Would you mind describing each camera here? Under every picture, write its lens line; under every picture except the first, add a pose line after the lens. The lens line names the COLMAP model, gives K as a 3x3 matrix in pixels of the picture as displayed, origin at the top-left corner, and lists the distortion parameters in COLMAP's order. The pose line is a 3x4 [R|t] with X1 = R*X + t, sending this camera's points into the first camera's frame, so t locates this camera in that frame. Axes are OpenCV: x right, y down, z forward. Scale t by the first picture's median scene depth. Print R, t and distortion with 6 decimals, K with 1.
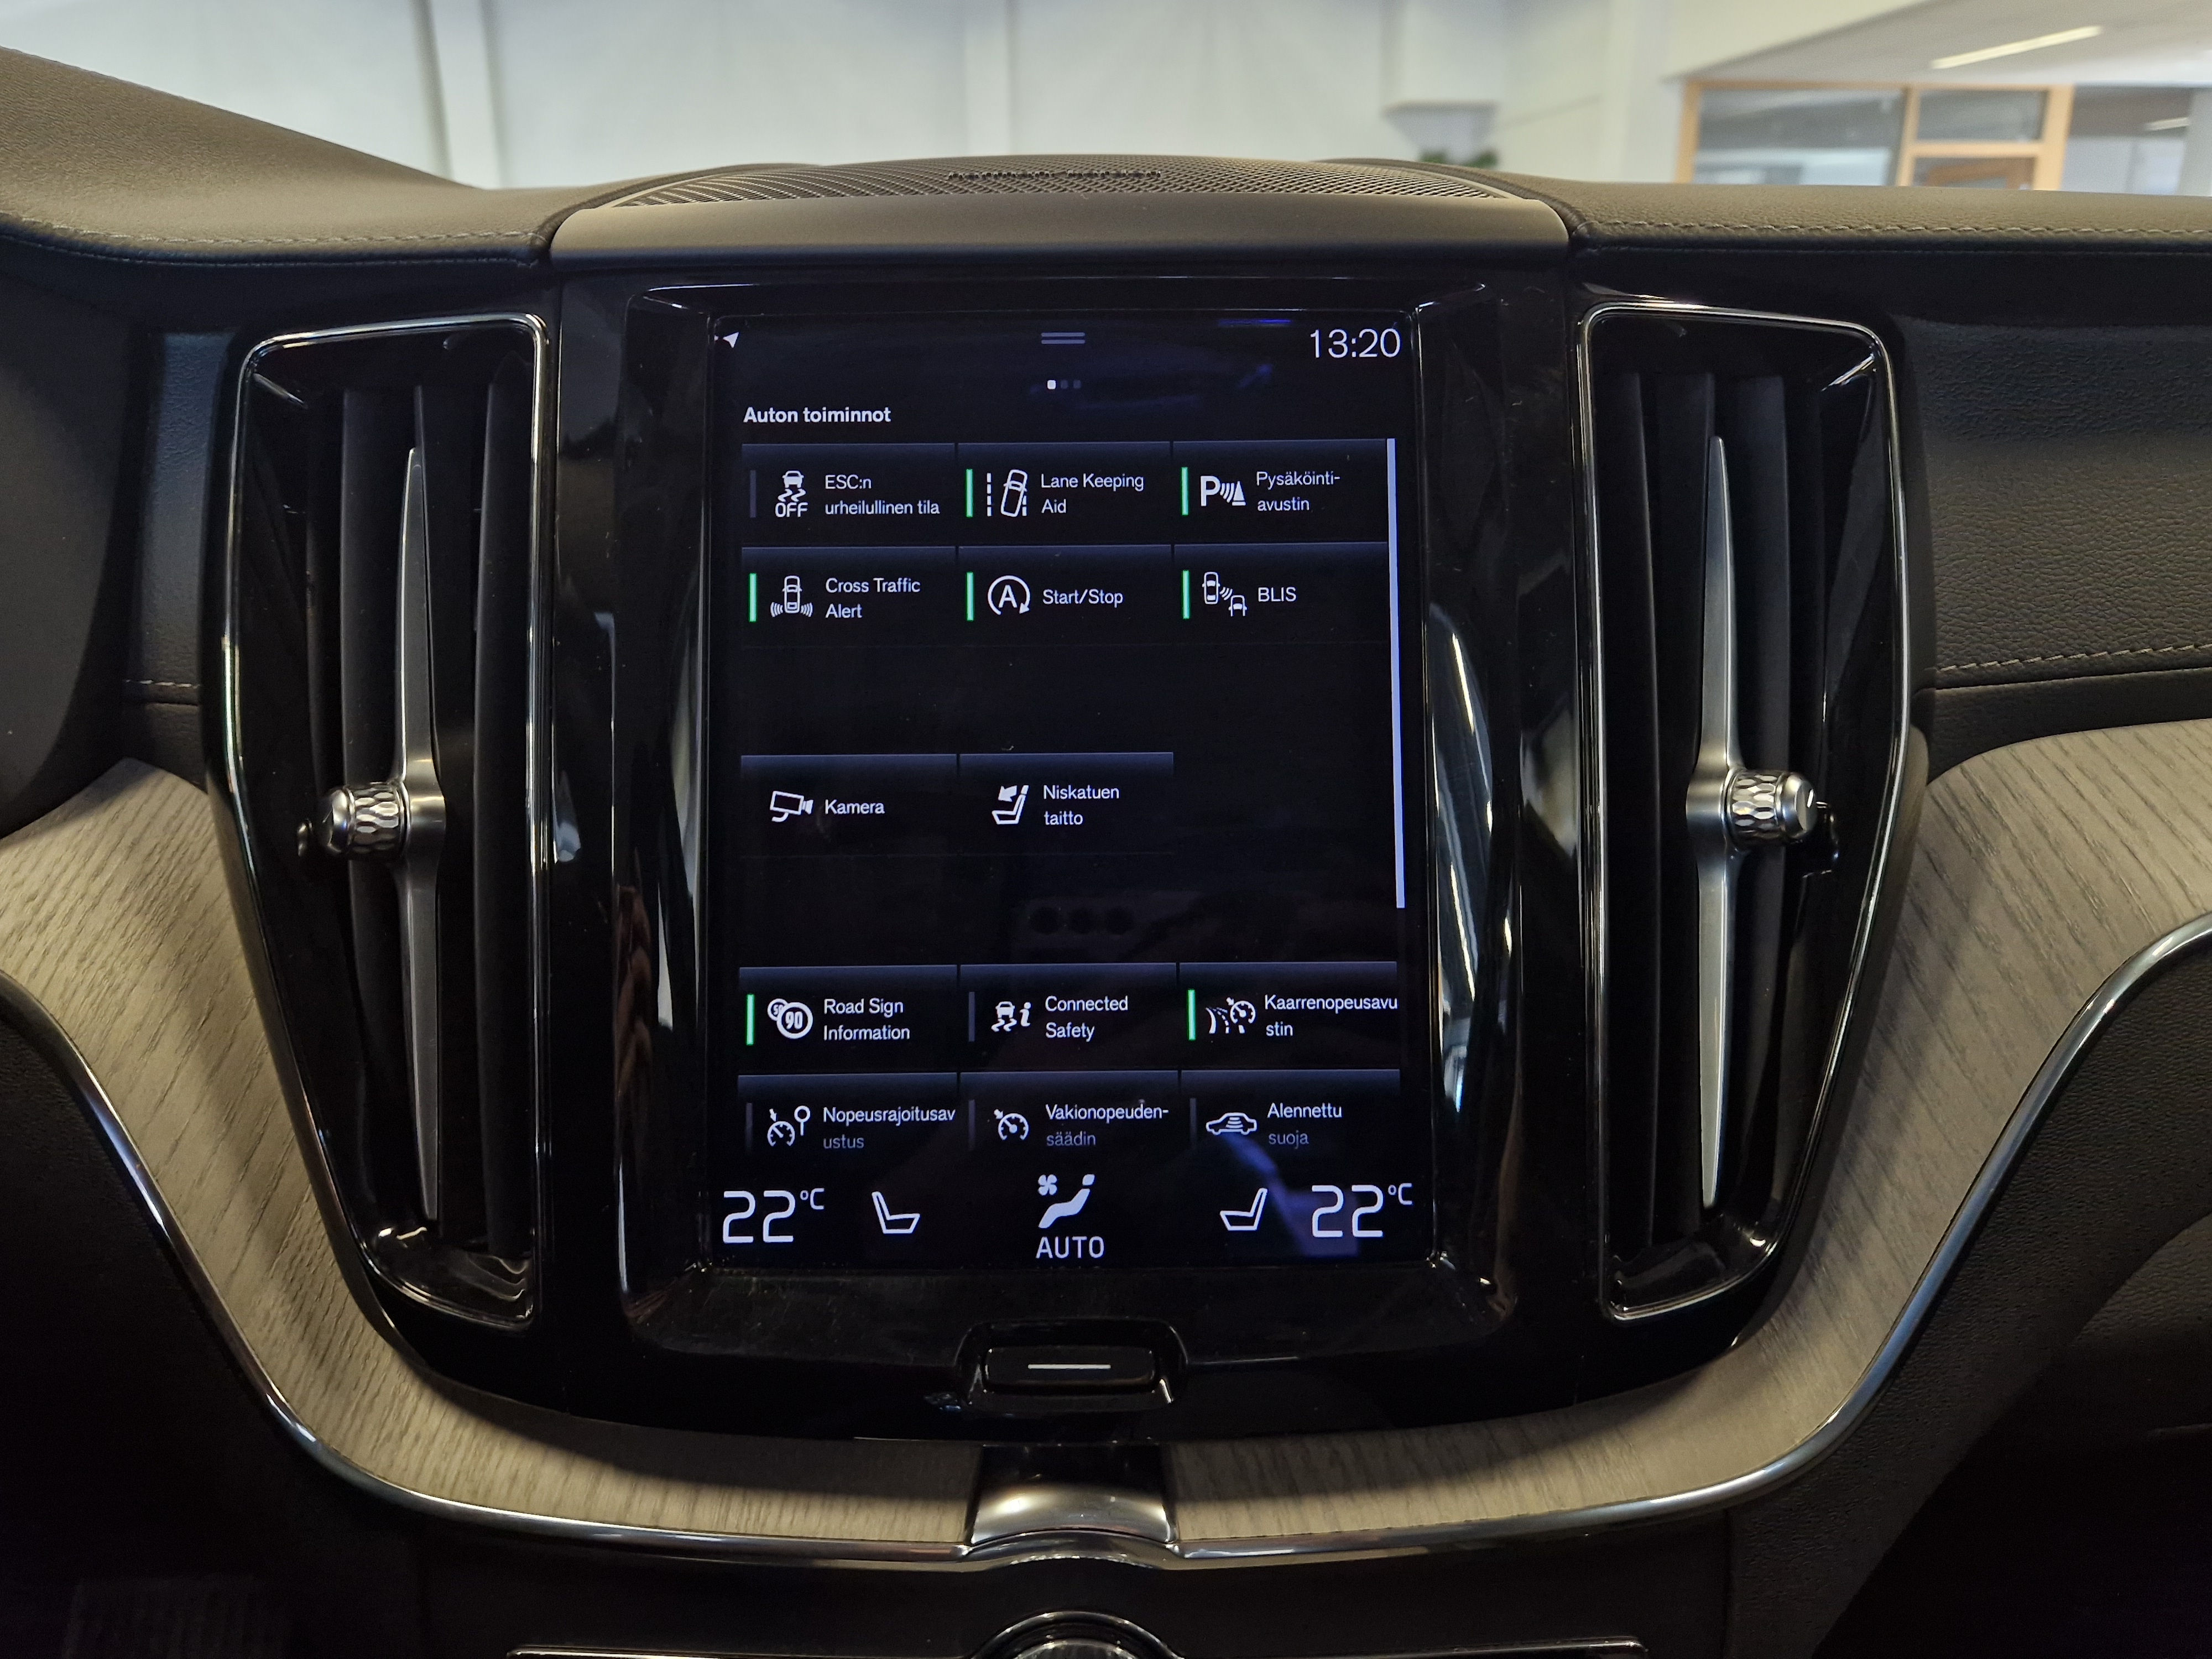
lens RADIAL K [[1594.6, 0, 1084.3], [0, 1594.6, 800.0], [0, 0, 1]] dist [0.045752, -0.044389]
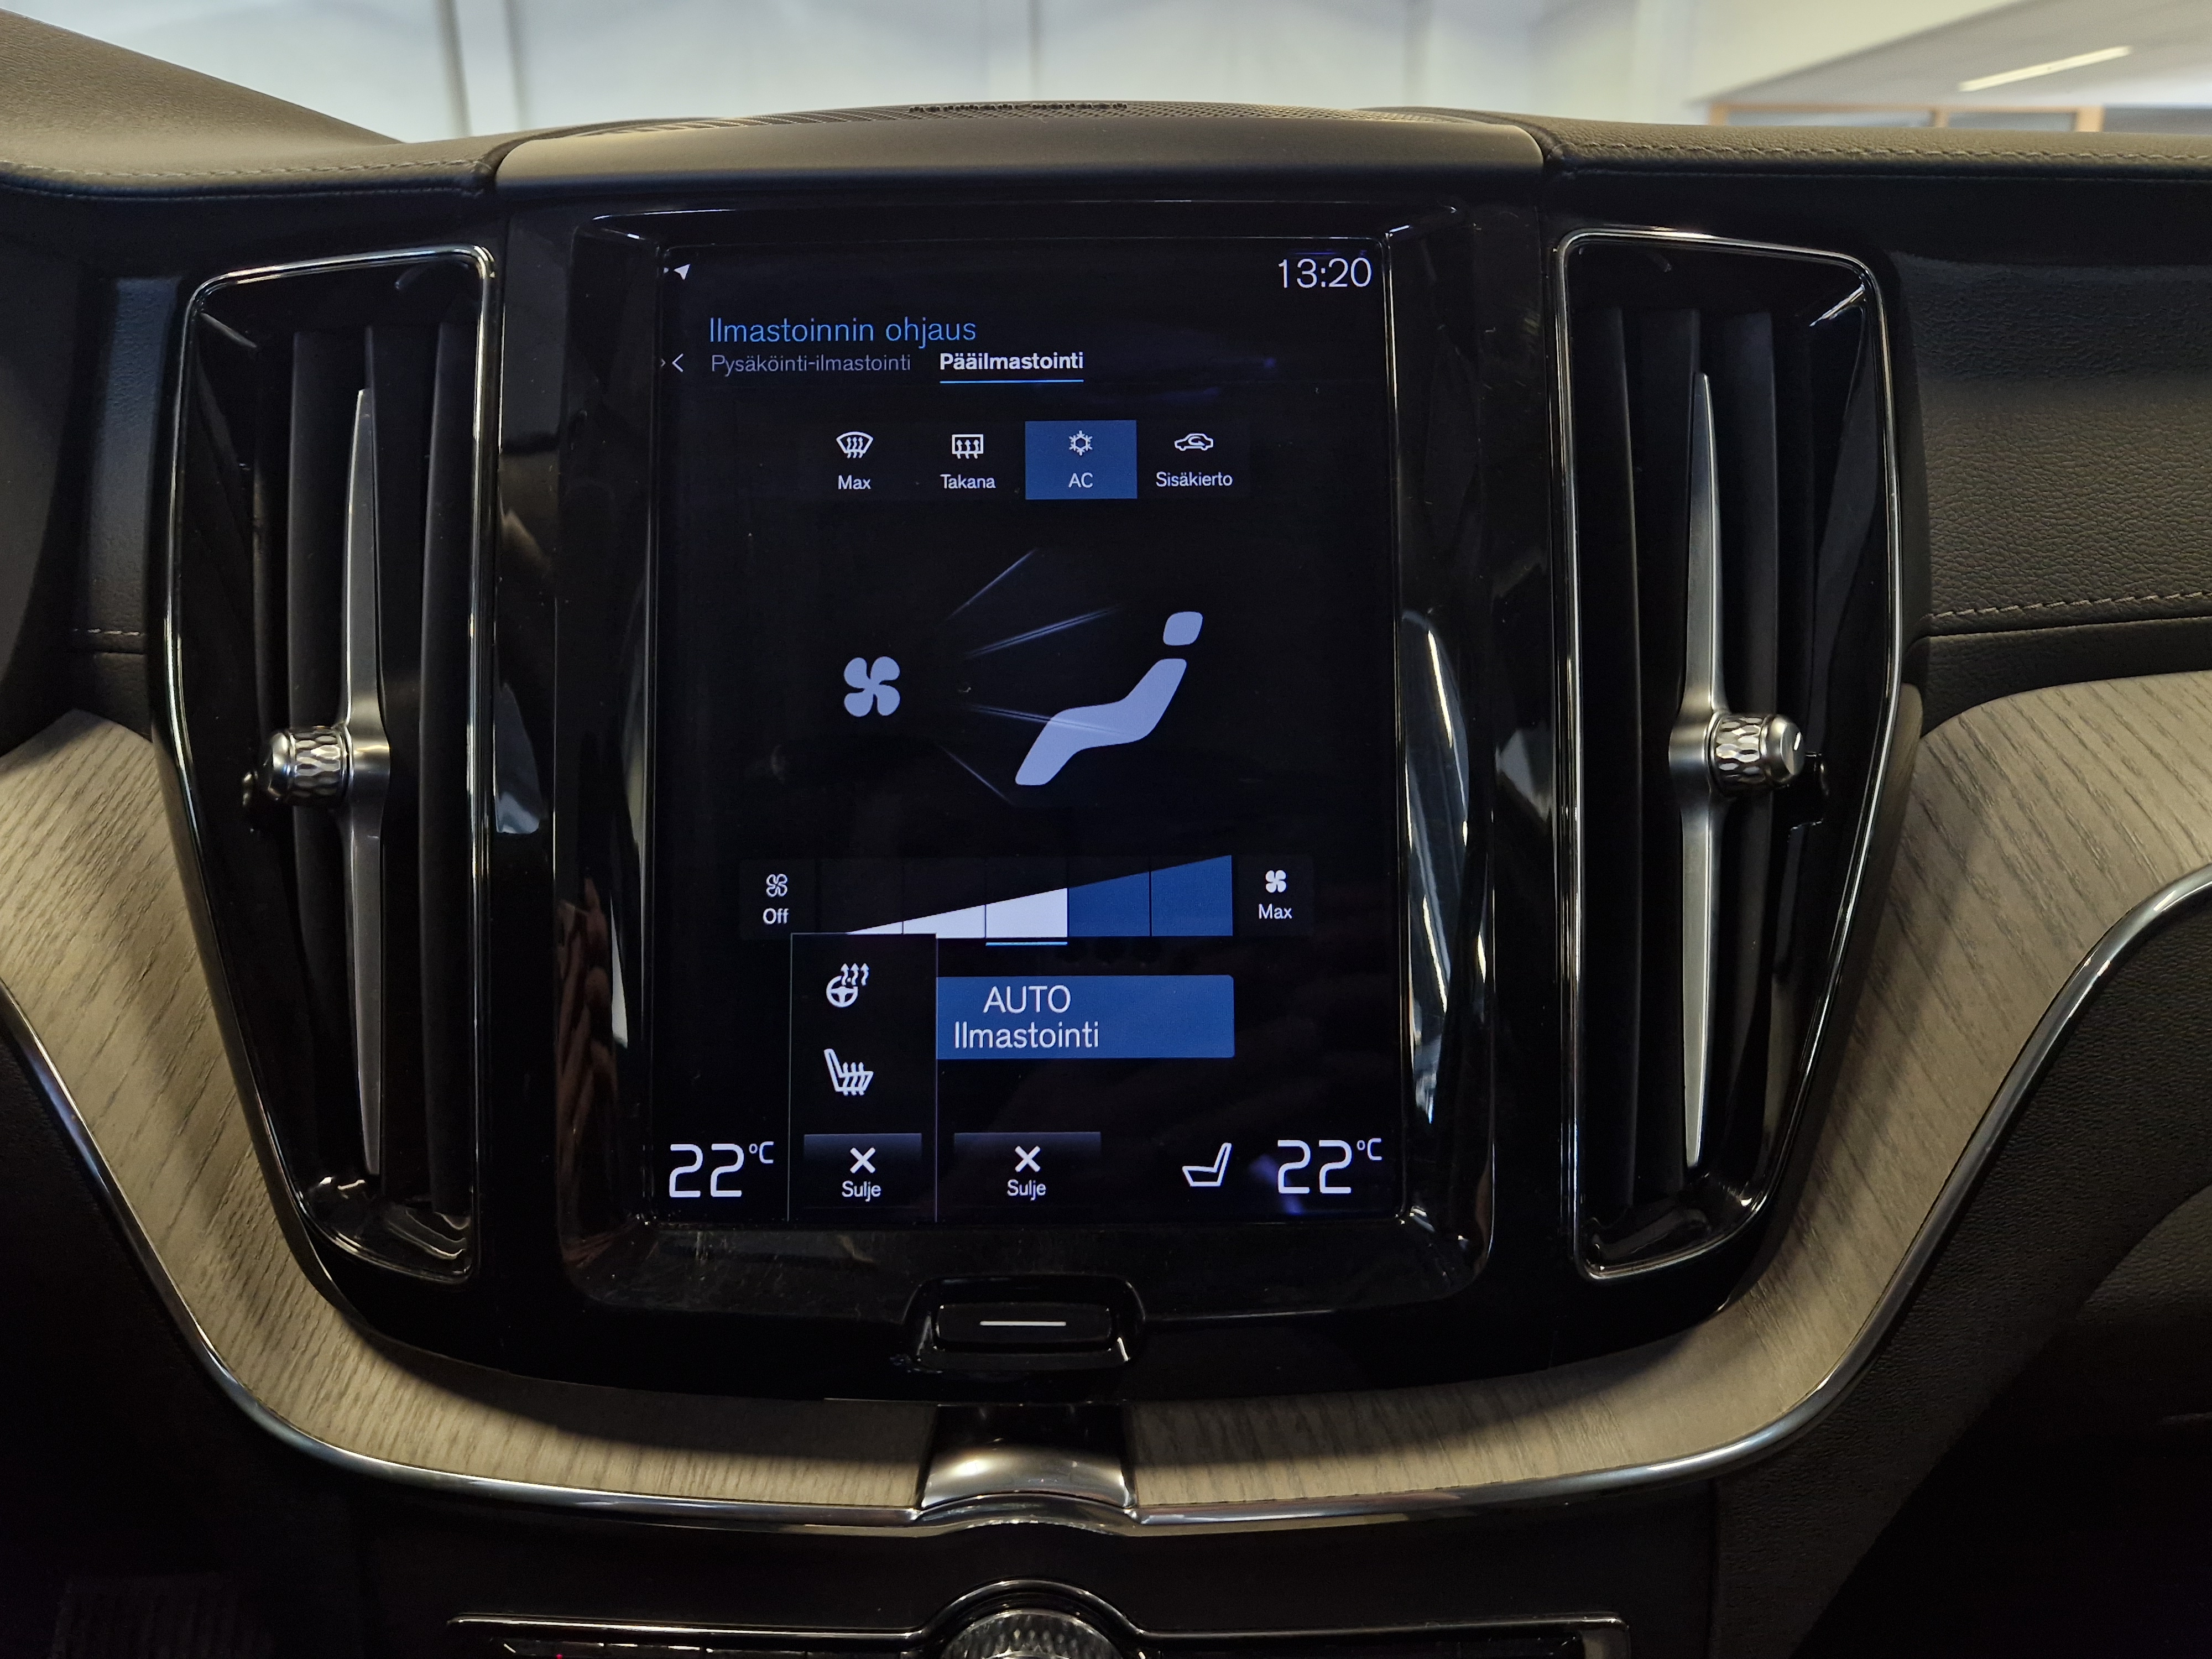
lens RADIAL K [[1594.6, 0, 1087.0], [0, 1594.6, 815.1], [0, 0, 1]] dist [0.045752, -0.044389]
pose [[0.999900, 0.000432, -0.014158, 0.039322], [-0.000547, 0.999967, -0.008122, 0.050663], [0.014154, 0.008129, 0.999867, 0.031104]]
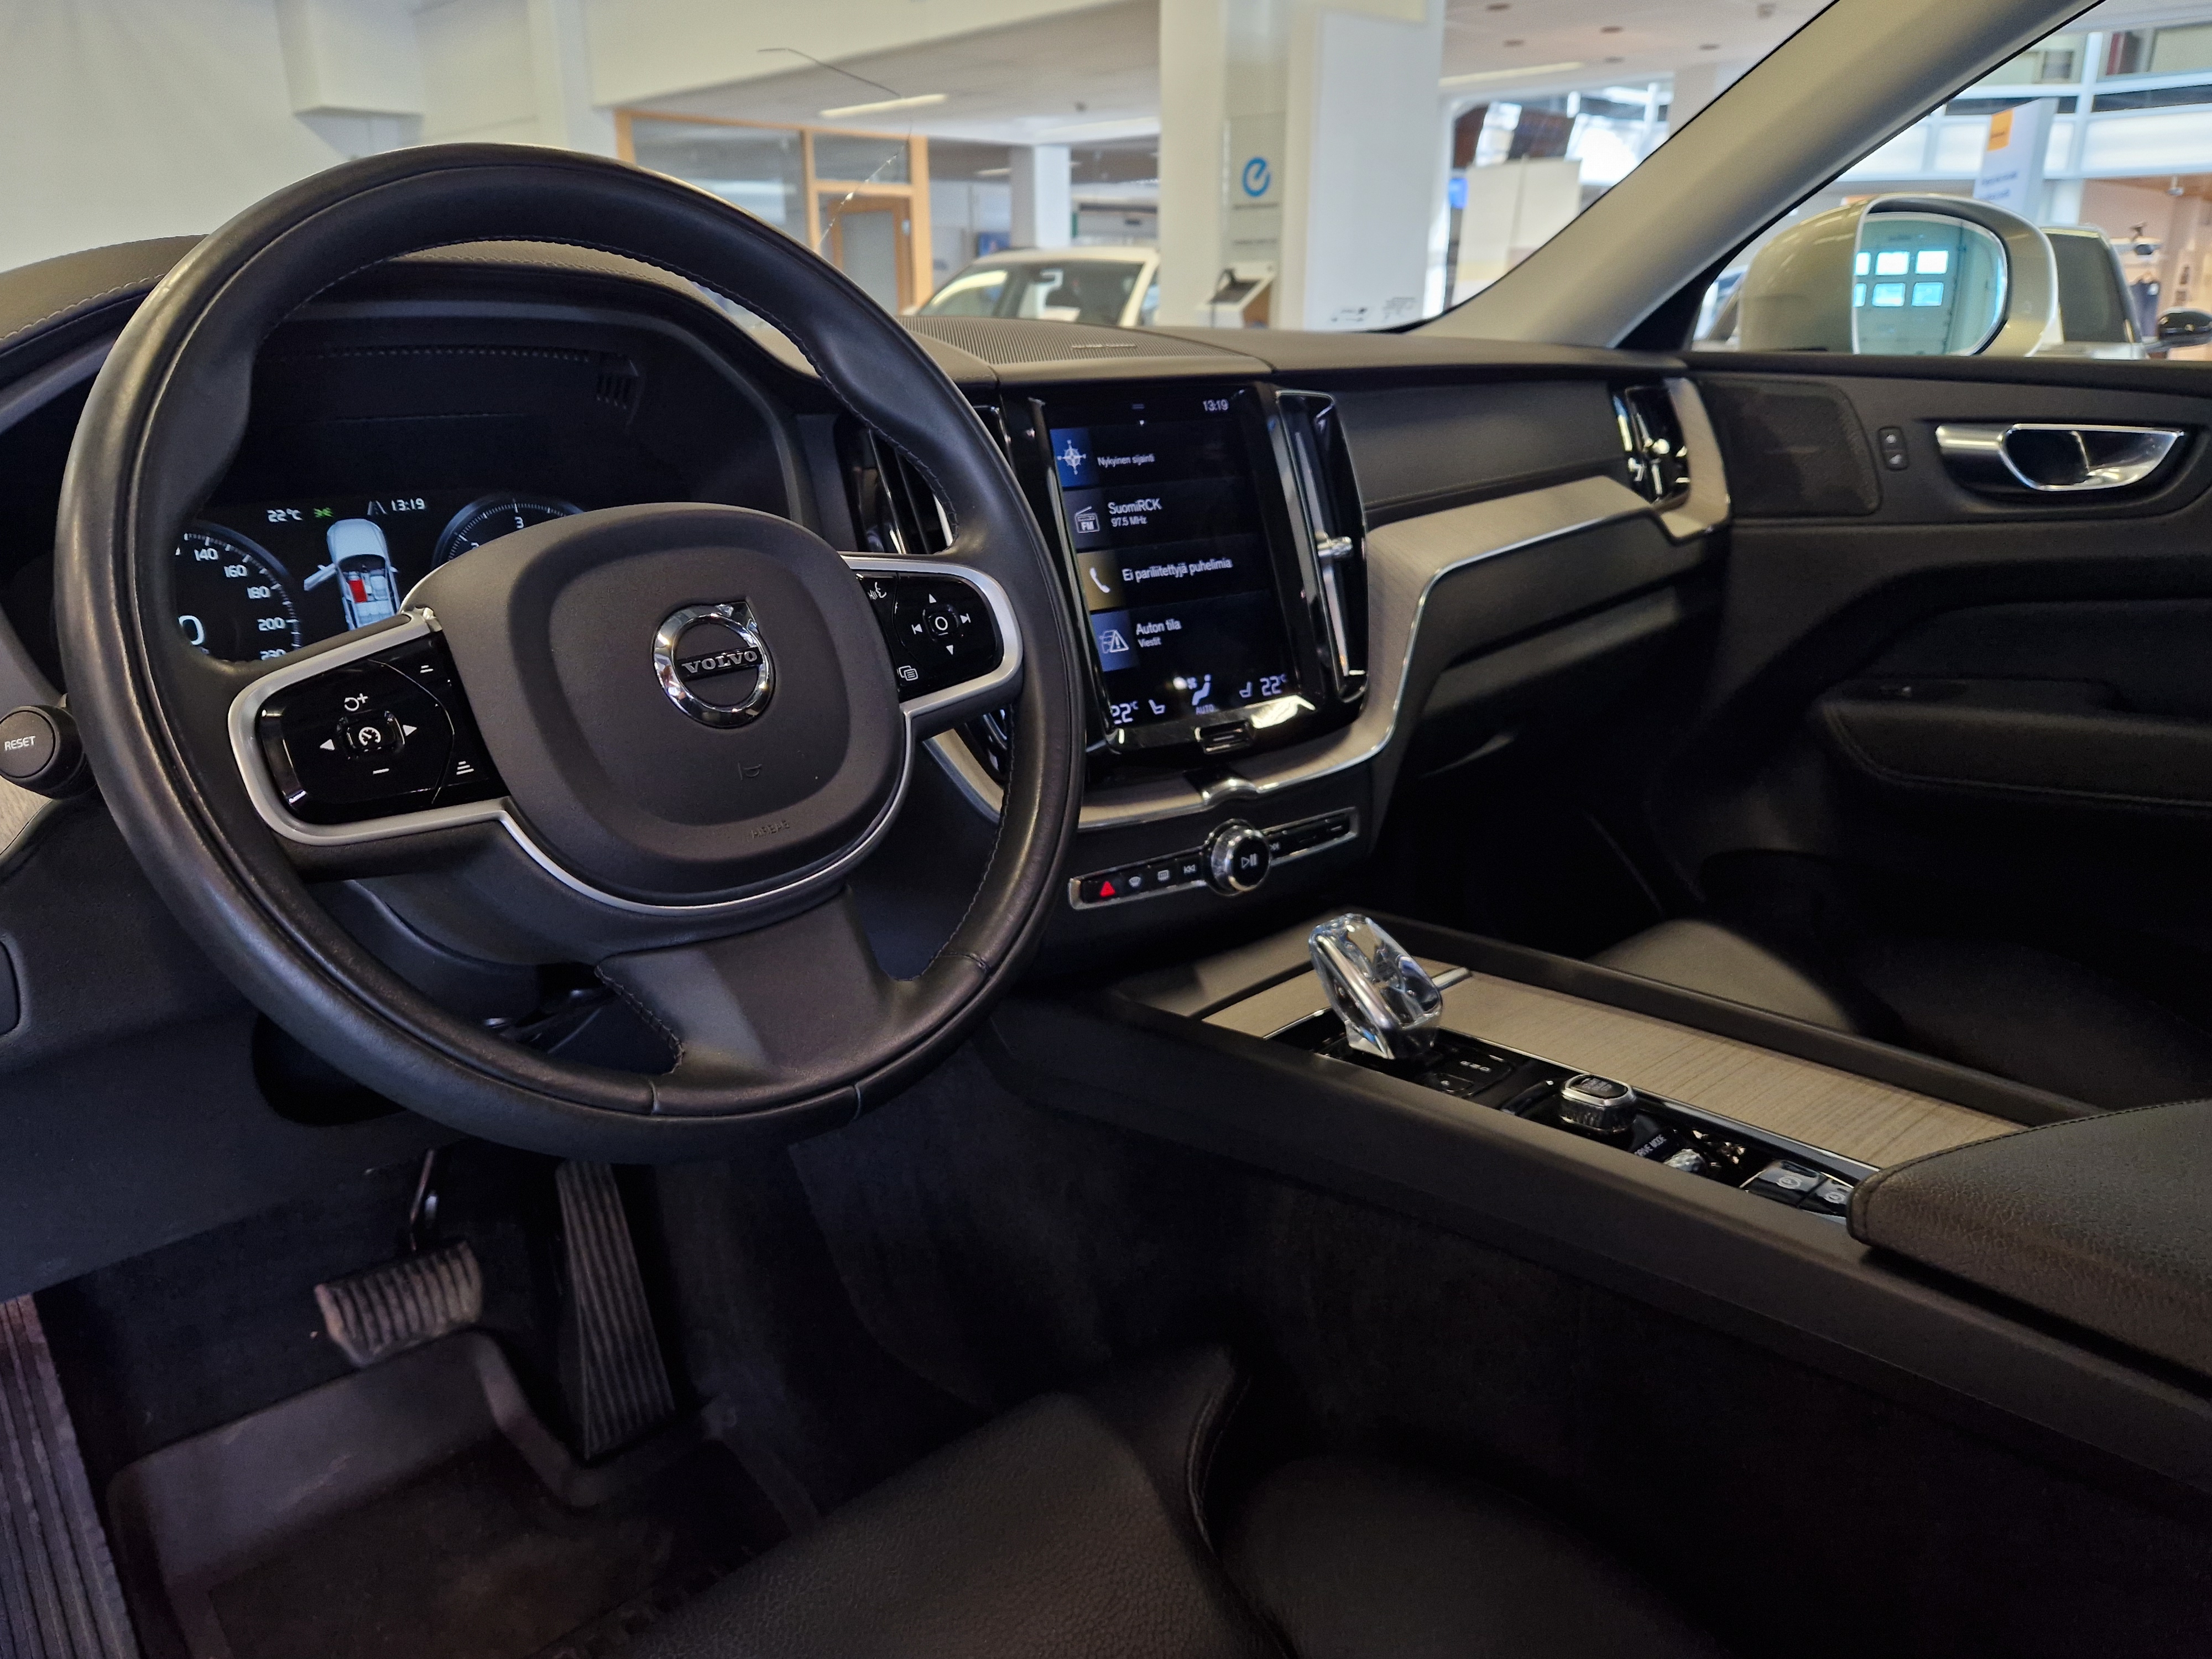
lens RADIAL K [[1594.6, 0, 1083.6], [0, 1594.6, 840.5], [0, 0, 1]] dist [0.045752, -0.044389]
pose [[0.809877, -0.183348, 0.557209, -1.849939], [0.173143, 0.982293, 0.071566, 0.257712], [-0.560464, 0.038517, 0.827282, -1.305528]]
